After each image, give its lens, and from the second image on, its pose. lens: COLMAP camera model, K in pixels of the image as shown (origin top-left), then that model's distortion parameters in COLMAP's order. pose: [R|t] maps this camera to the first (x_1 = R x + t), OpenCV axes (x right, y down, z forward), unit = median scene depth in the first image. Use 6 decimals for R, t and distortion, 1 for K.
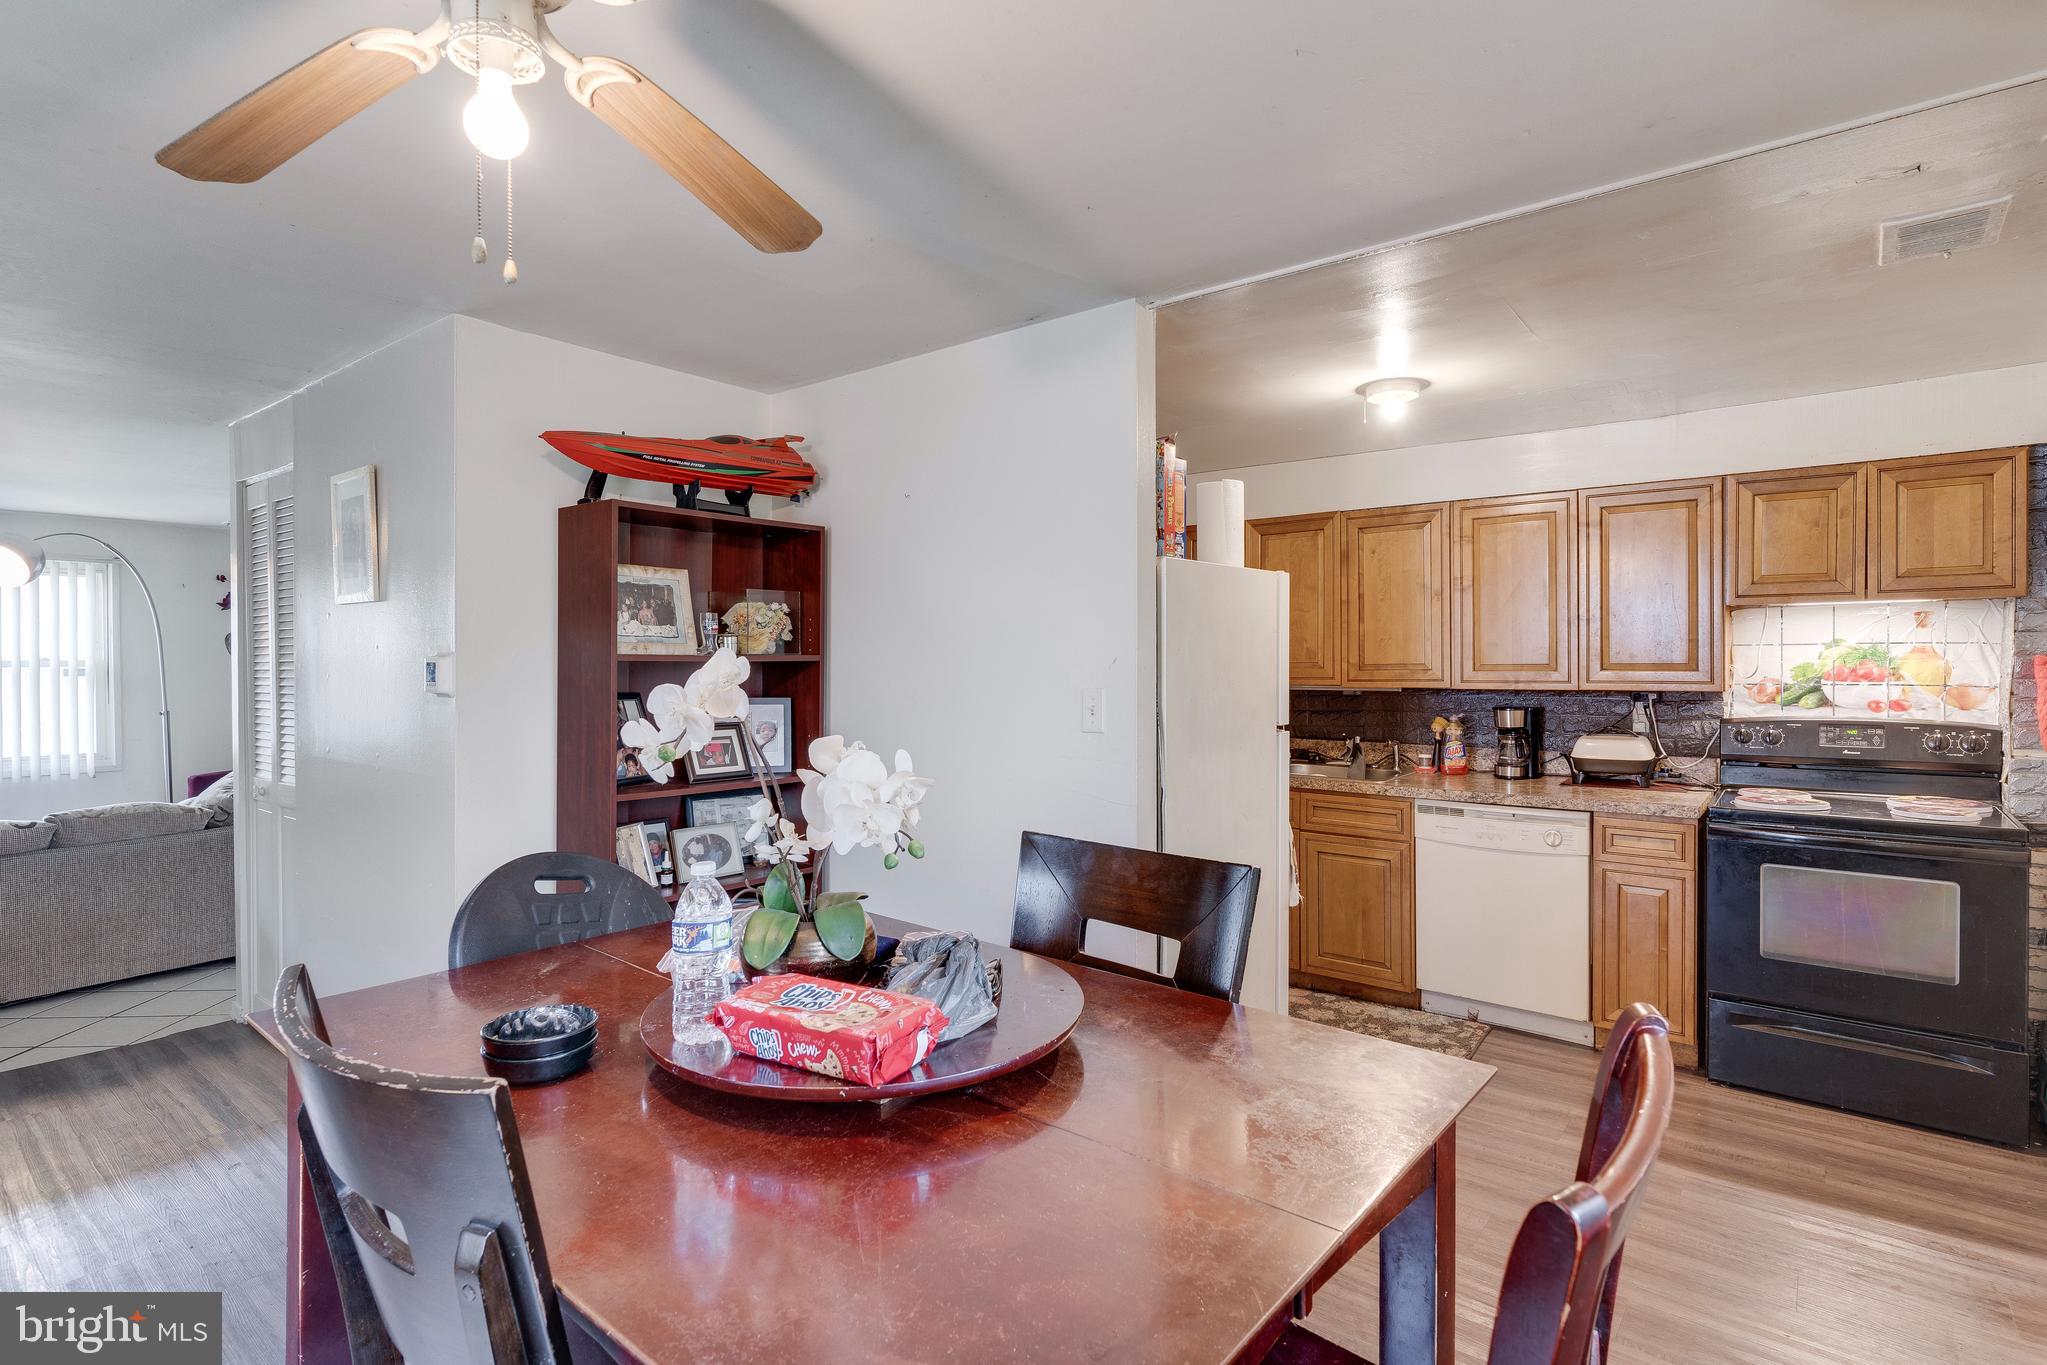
lens RADIAL K [[1026.7, 0, 1037.0], [0, 1026.7, 669.1], [0, 0, 1]] dist [0.002012, -0.000887]
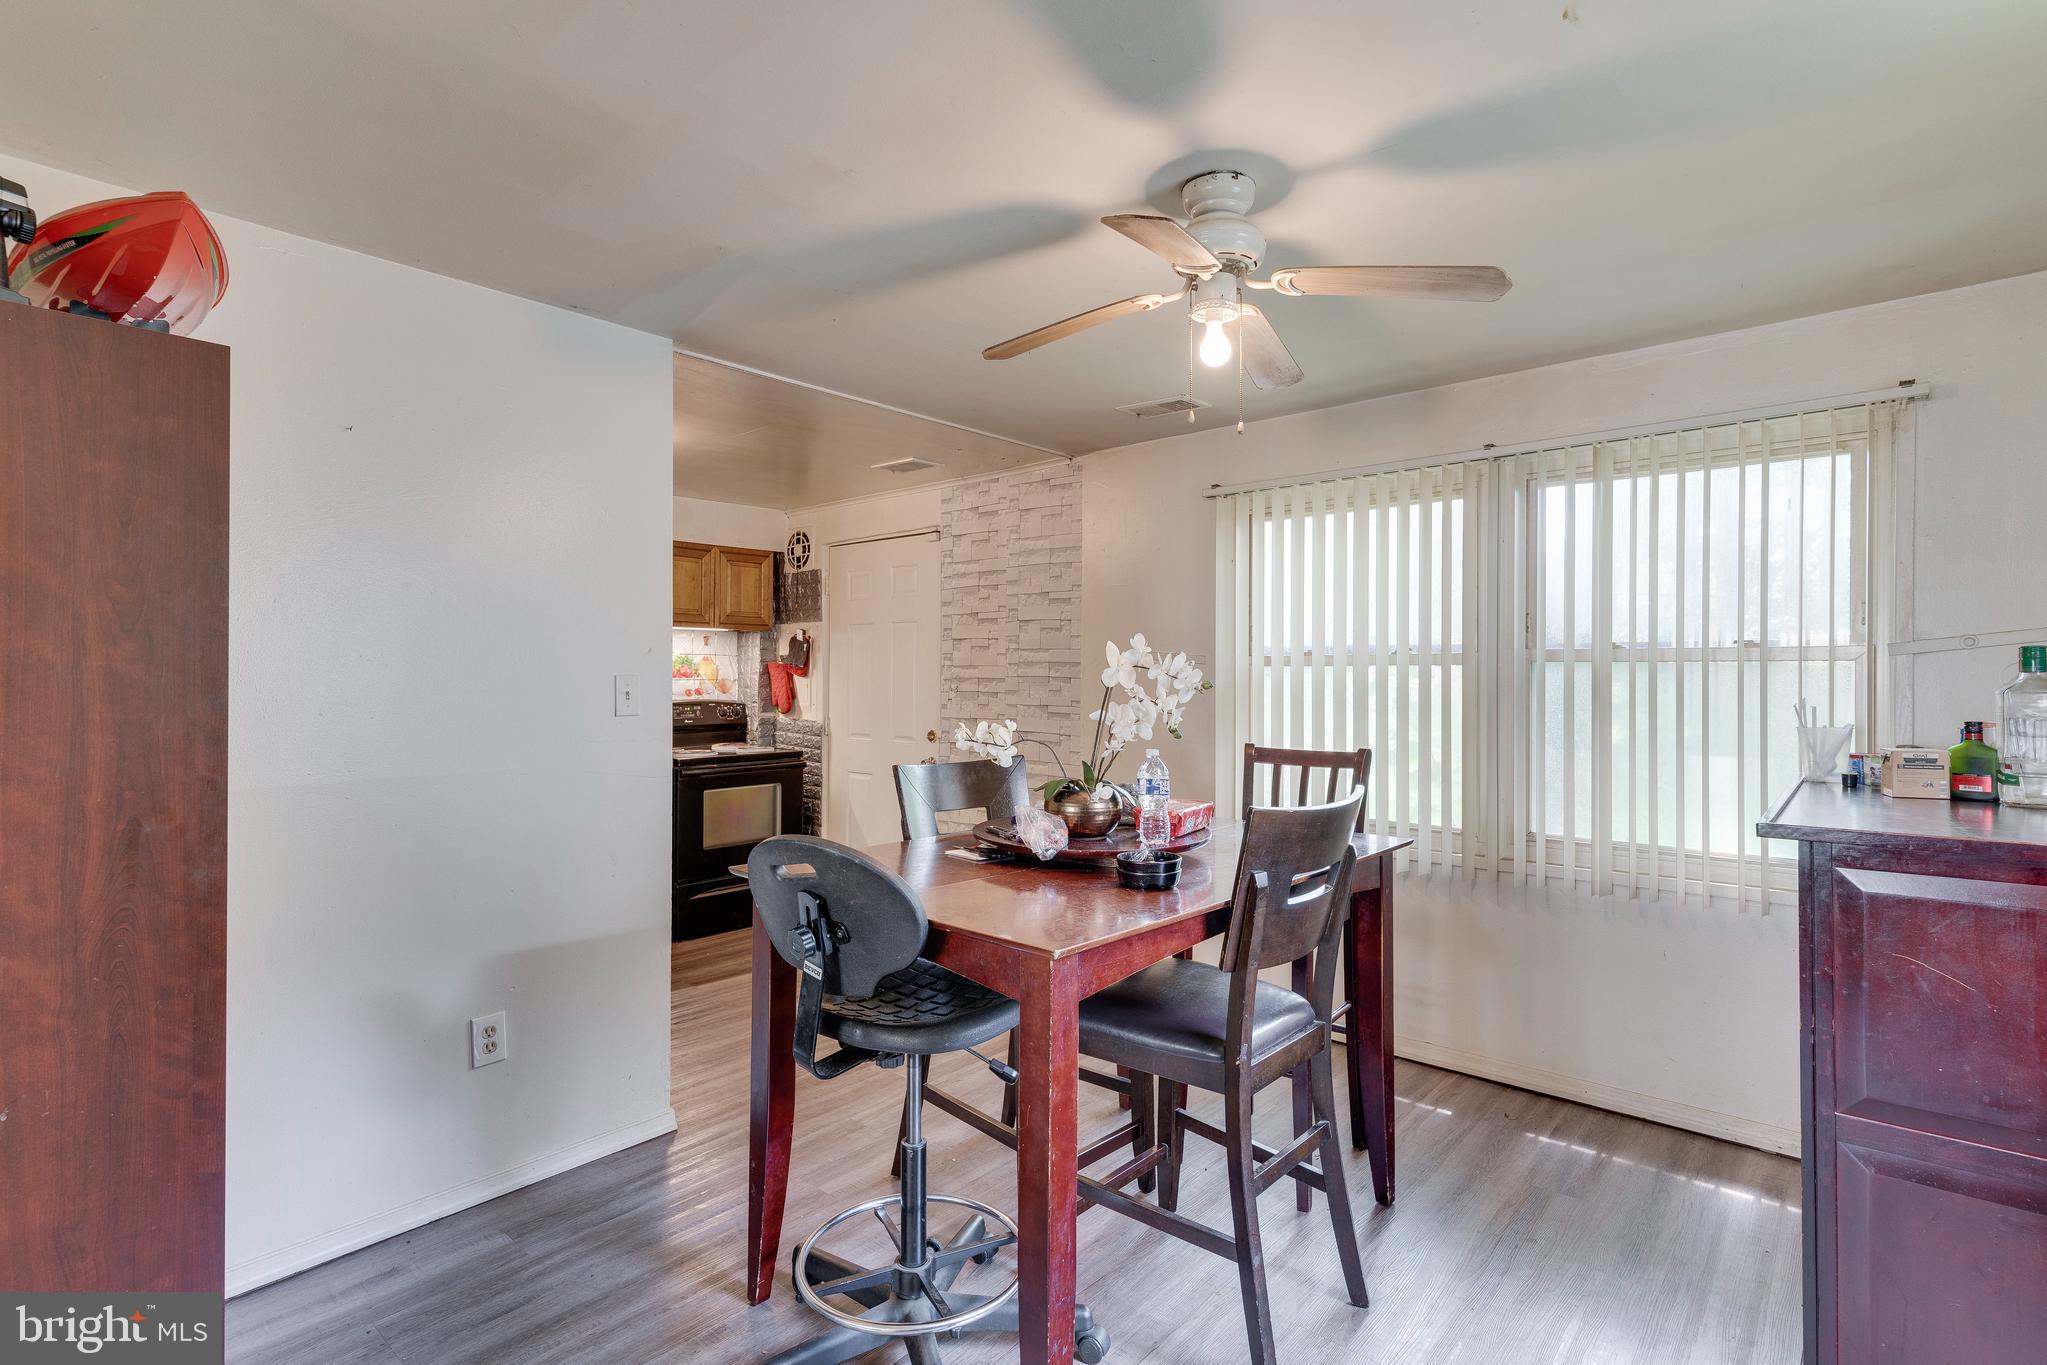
lens RADIAL K [[1008.1, 0, 1025.1], [0, 1008.1, 681.3], [0, 0, 1]] dist [0.001765, -0.000255]
pose [[0.051169, -0.000349, 0.998690, -0.748125], [0.007278, 0.999974, -0.000023, 0.021937], [-0.998663, 0.007270, 0.051170, 0.383076]]
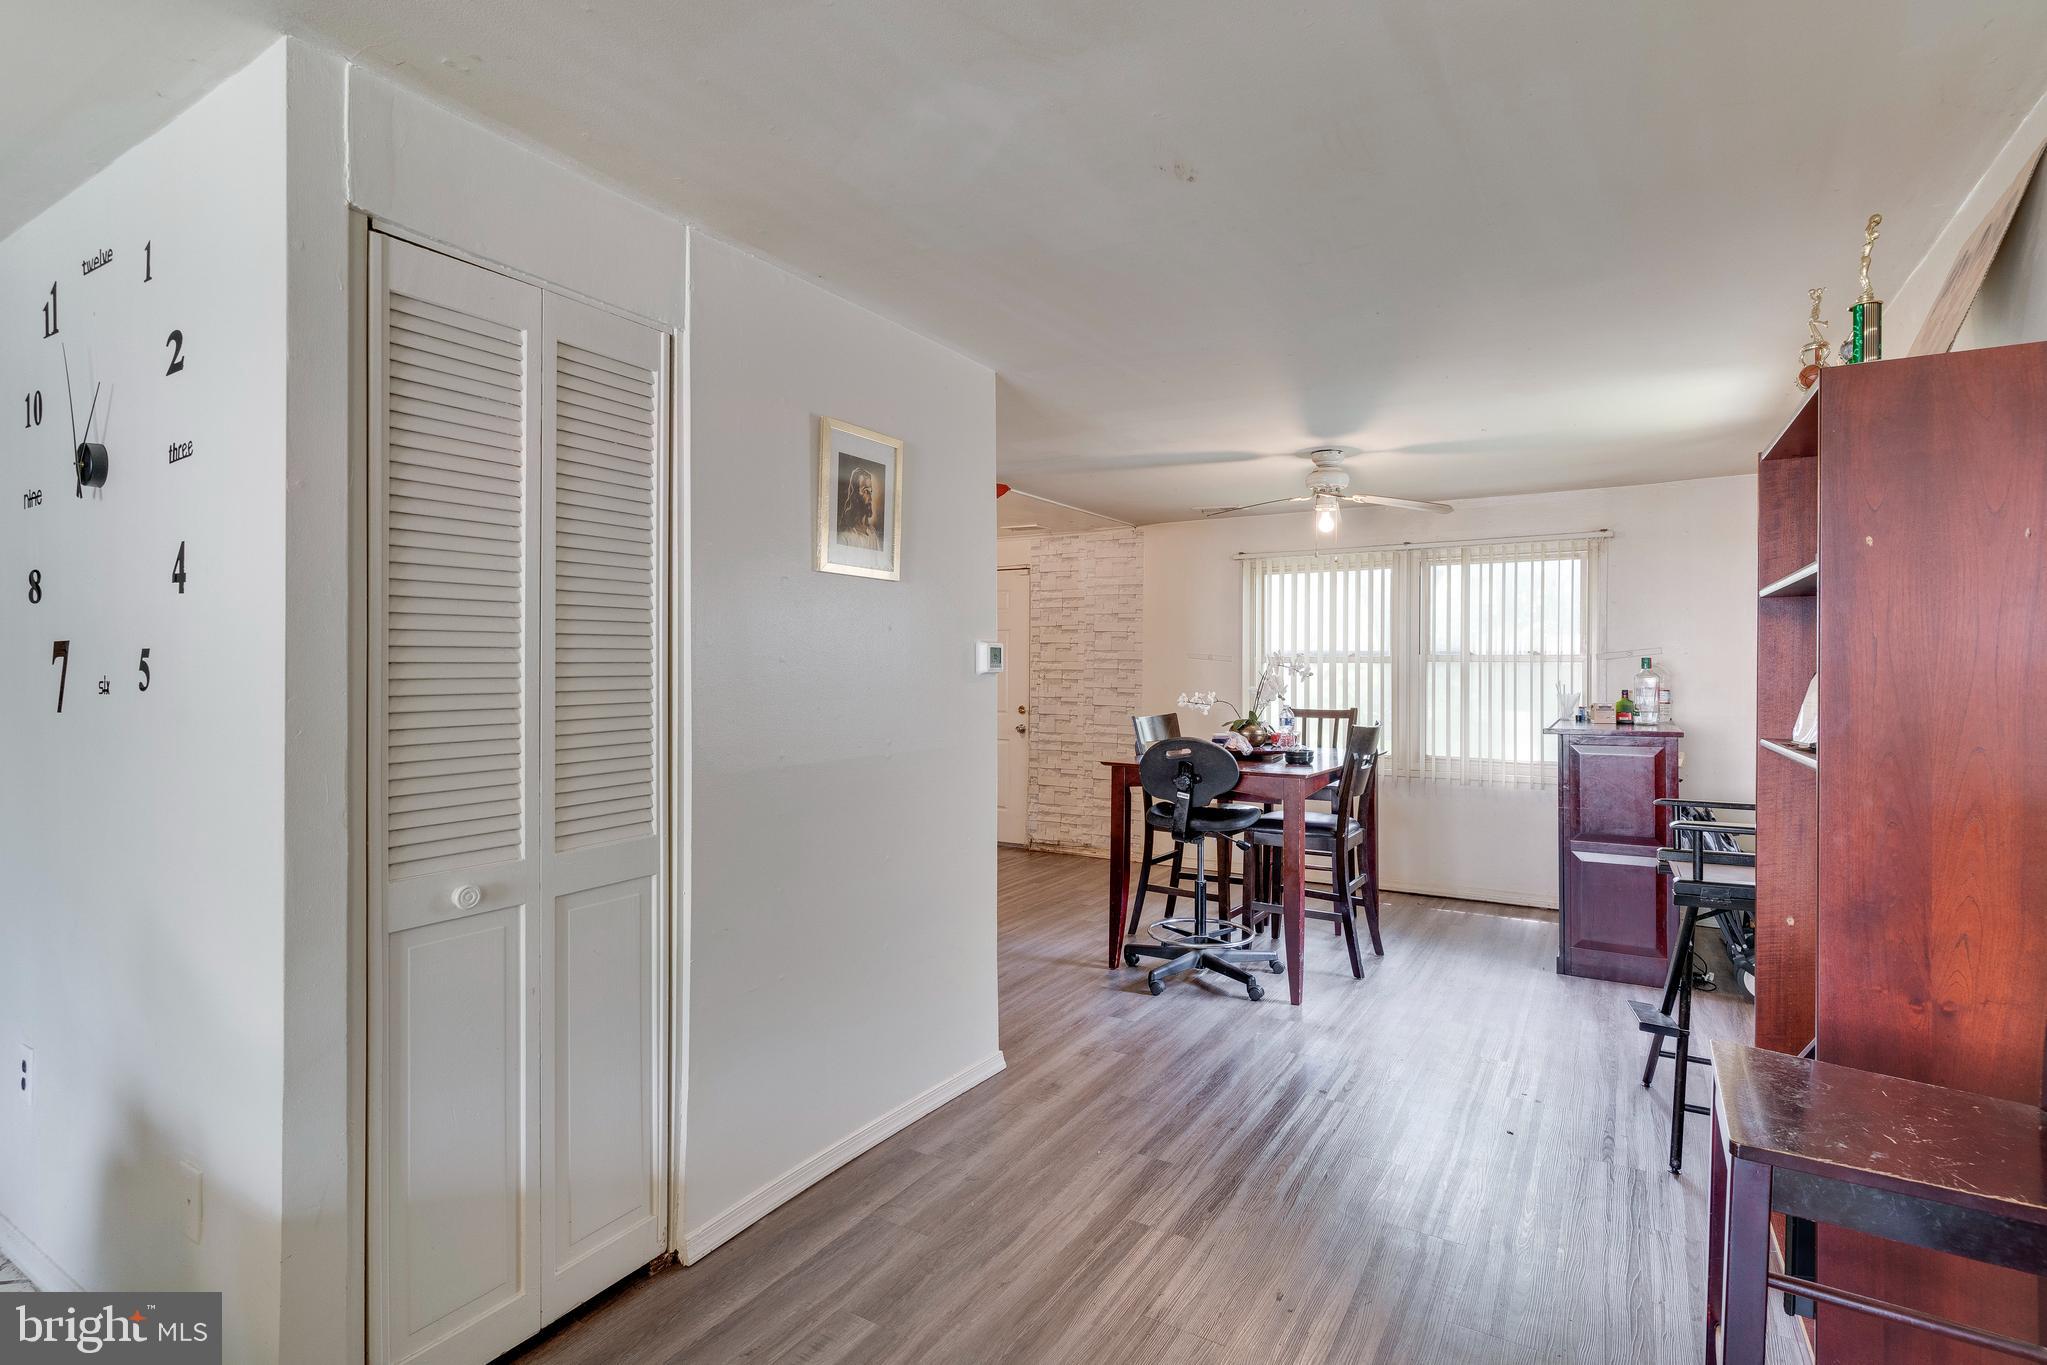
lens RADIAL K [[991.7, 0, 1017.0], [0, 991.7, 674.3], [0, 0, 1]] dist [-0.050382, -0.000240]
pose [[-0.097552, -0.001456, 0.995229, -1.337380], [0.006609, 0.999976, 0.002111, 0.021132], [-0.995209, 0.006783, -0.097540, 0.790192]]
